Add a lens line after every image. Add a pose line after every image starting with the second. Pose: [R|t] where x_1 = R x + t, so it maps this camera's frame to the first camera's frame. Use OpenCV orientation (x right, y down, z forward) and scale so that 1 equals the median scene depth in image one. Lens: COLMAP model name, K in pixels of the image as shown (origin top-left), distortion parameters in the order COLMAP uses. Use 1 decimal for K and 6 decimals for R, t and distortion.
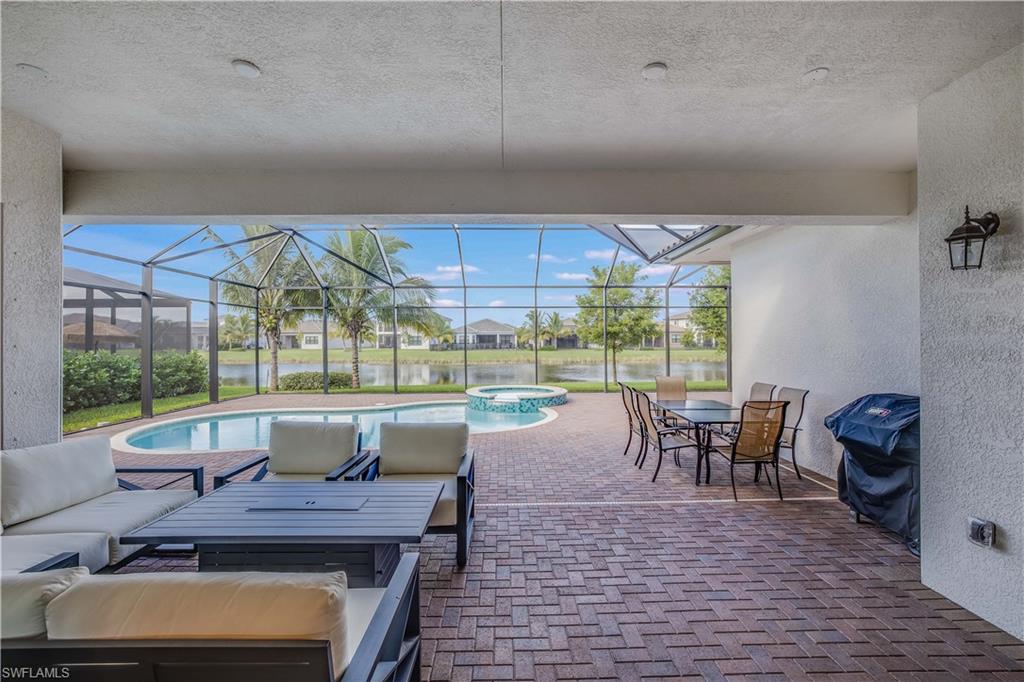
lens RADIAL K [[437.6, 0, 513.0], [0, 437.6, 337.7], [0, 0, 1]] dist [-0.022735, 0.001641]
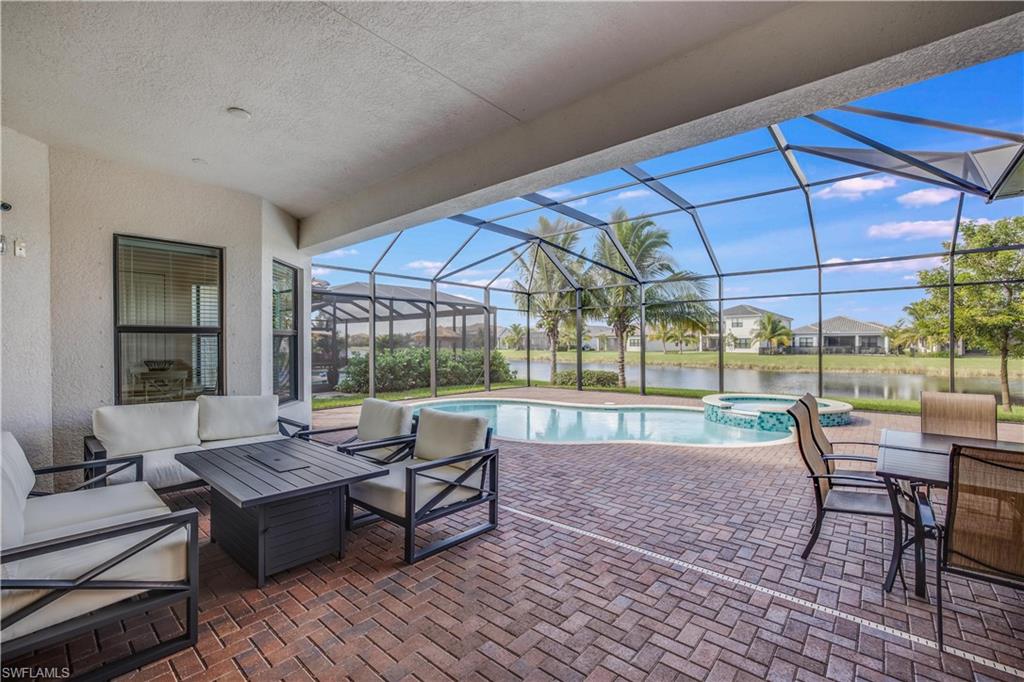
lens RADIAL K [[437.6, 0, 513.1], [0, 437.6, 345.5], [0, 0, 1]] dist [-0.022735, 0.001641]
pose [[0.736458, 0.003679, -0.676474, 0.163823], [0.002999, 0.999958, 0.008704, 0.011806], [0.676477, -0.008439, 0.736415, 0.112349]]
